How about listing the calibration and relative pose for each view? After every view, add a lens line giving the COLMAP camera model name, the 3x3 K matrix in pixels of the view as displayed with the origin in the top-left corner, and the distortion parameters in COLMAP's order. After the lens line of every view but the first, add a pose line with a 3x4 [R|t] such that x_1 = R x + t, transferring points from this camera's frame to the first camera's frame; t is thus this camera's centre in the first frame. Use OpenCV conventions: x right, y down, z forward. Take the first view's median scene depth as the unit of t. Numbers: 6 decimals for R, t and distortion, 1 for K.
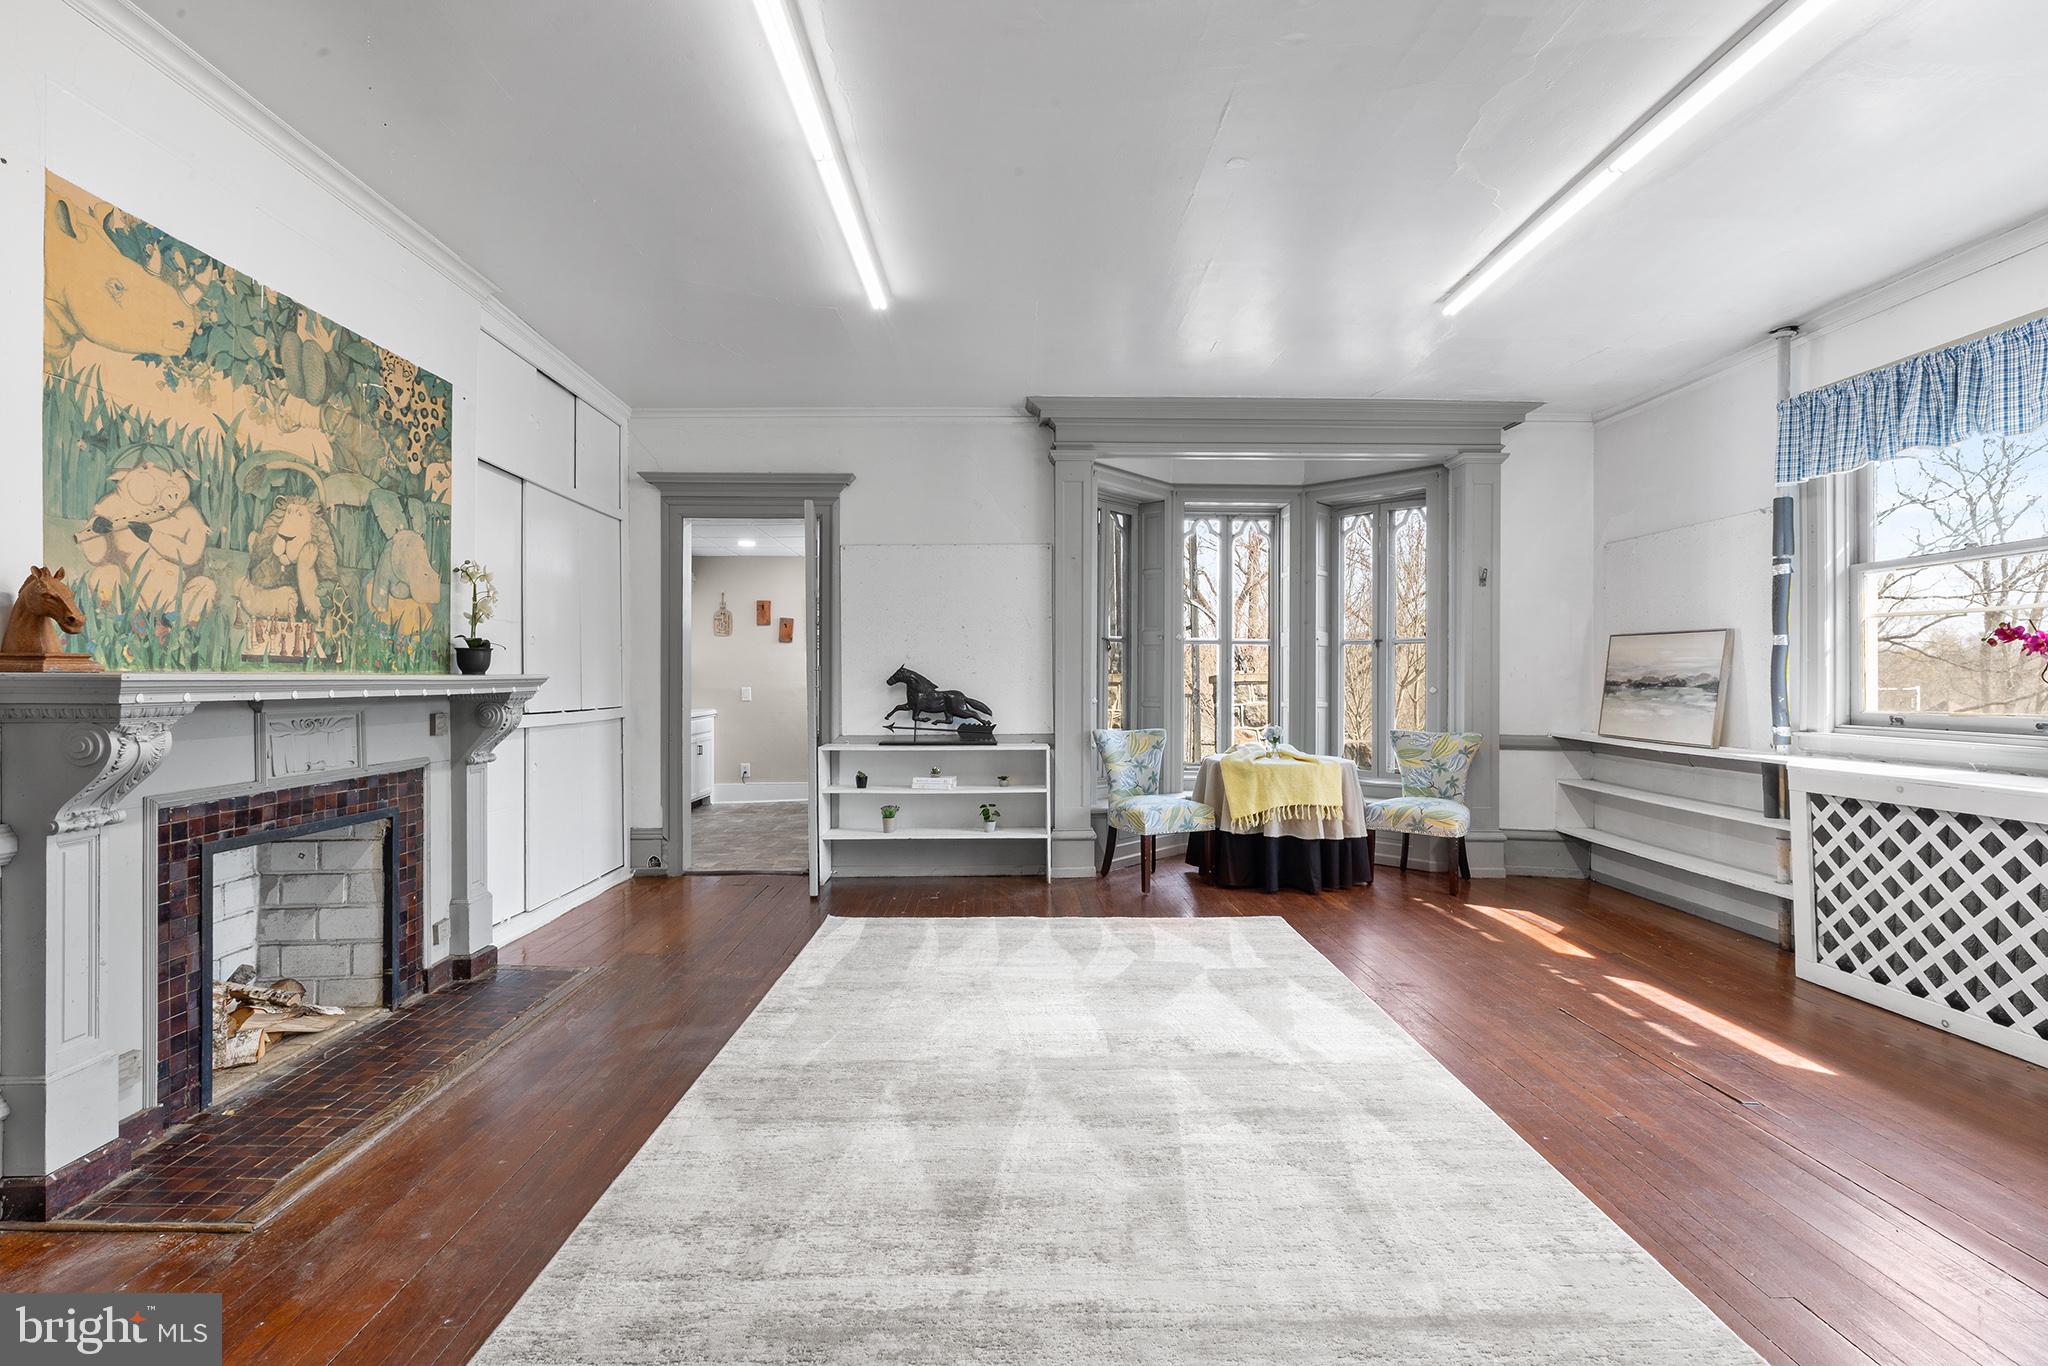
lens RADIAL K [[916.8, 0, 1019.4], [0, 916.8, 679.9], [0, 0, 1]] dist [0.003306, 0.000311]
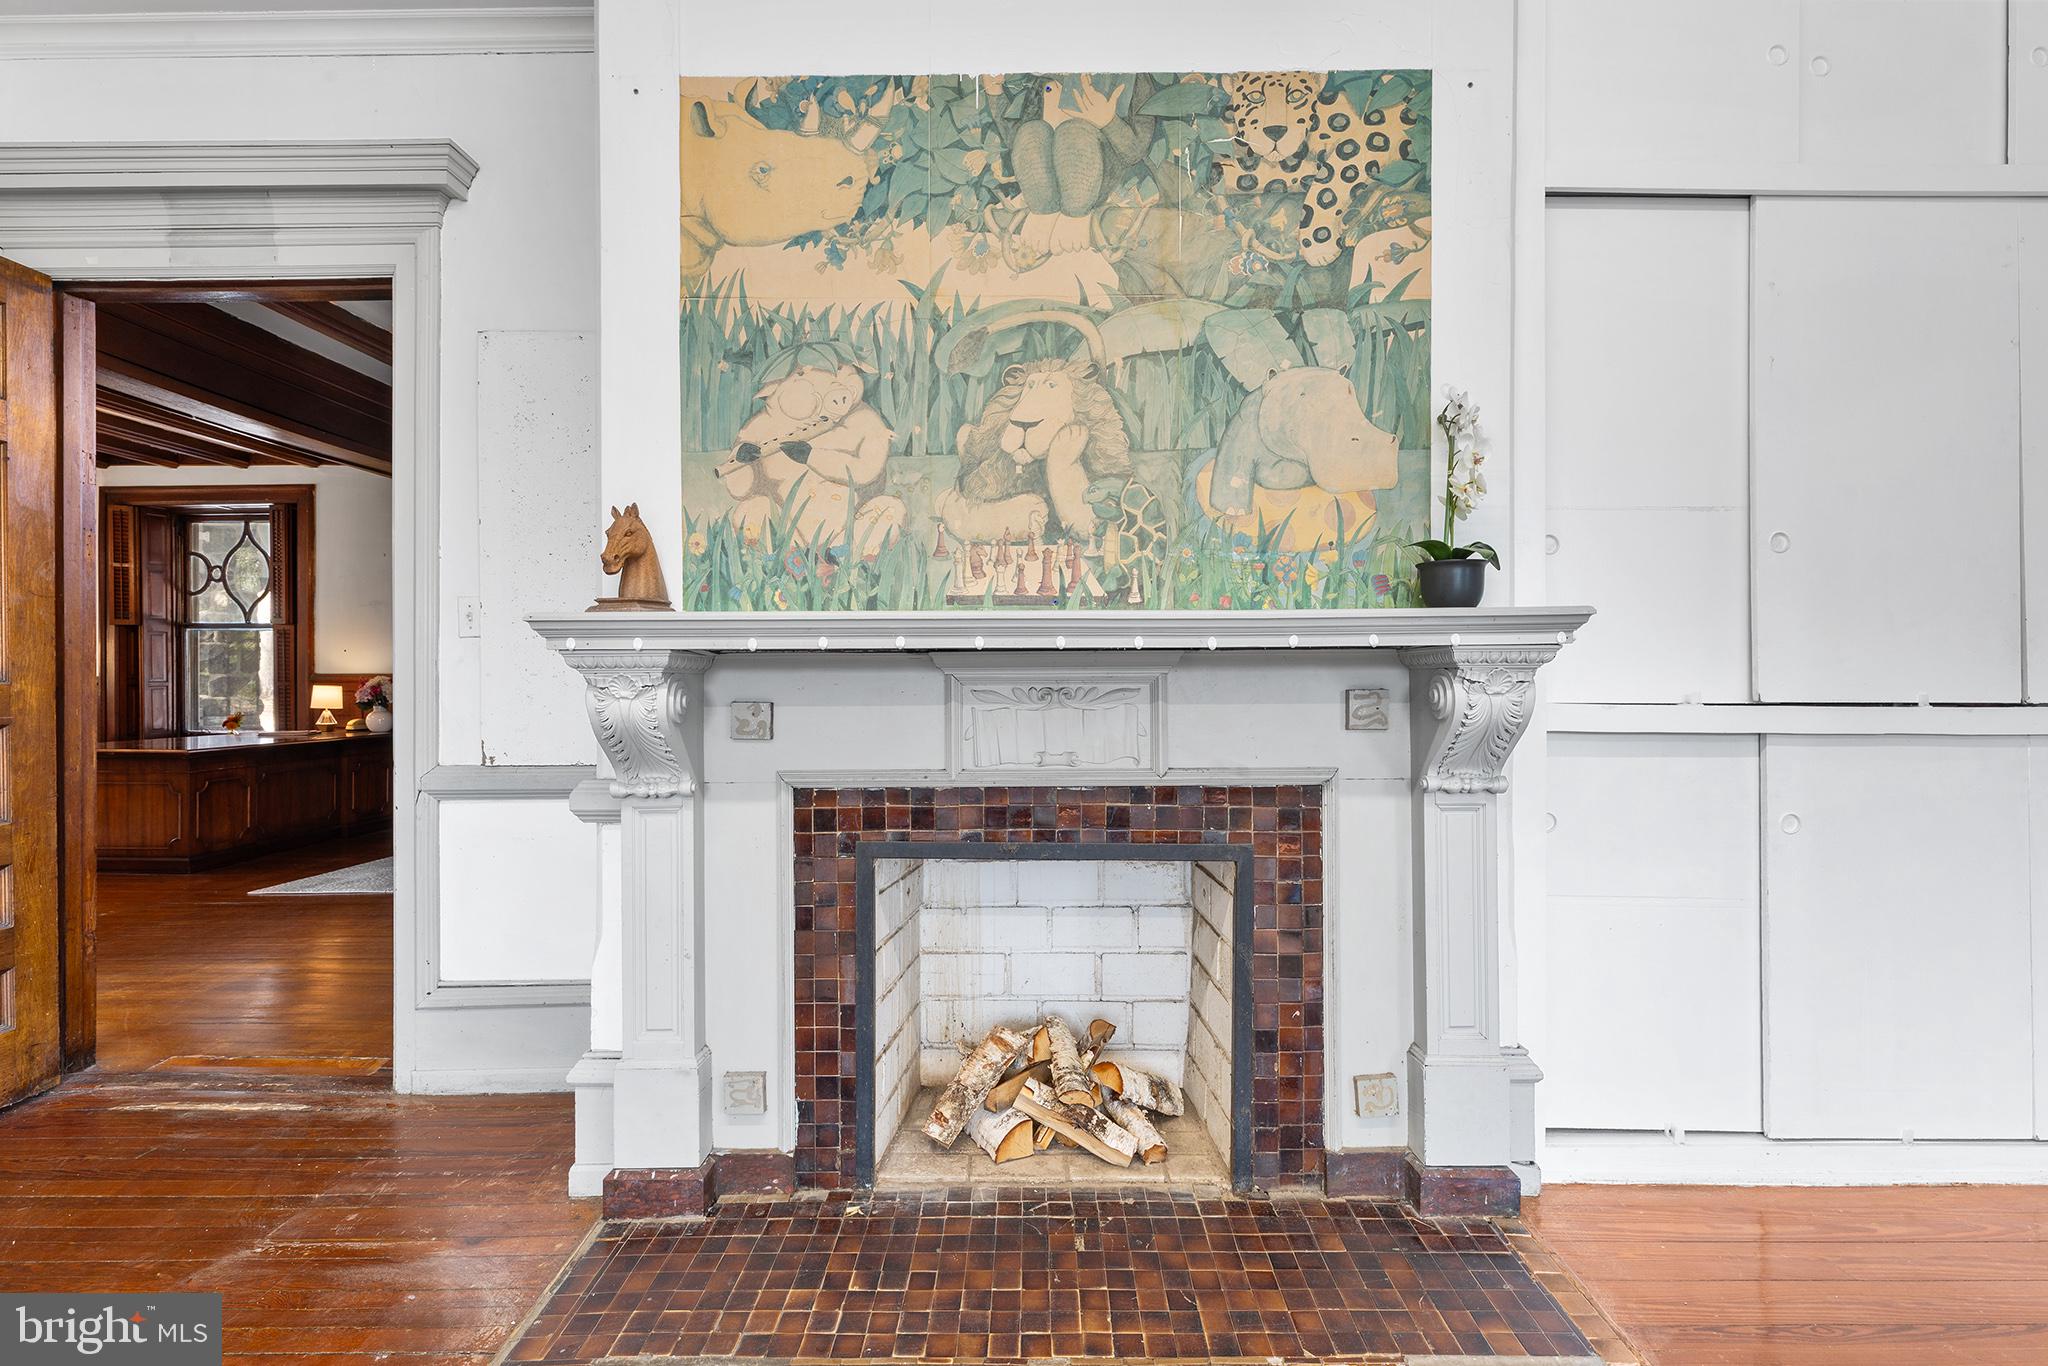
lens RADIAL K [[916.8, 0, 1023.7], [0, 916.8, 684.5], [0, 0, 1]] dist [0.003306, 0.000311]
pose [[-0.023580, -0.000667, -0.999722, -0.100417], [0.003576, 0.999993, -0.000752, 0.038630], [0.999716, -0.003593, -0.023578, 0.939427]]
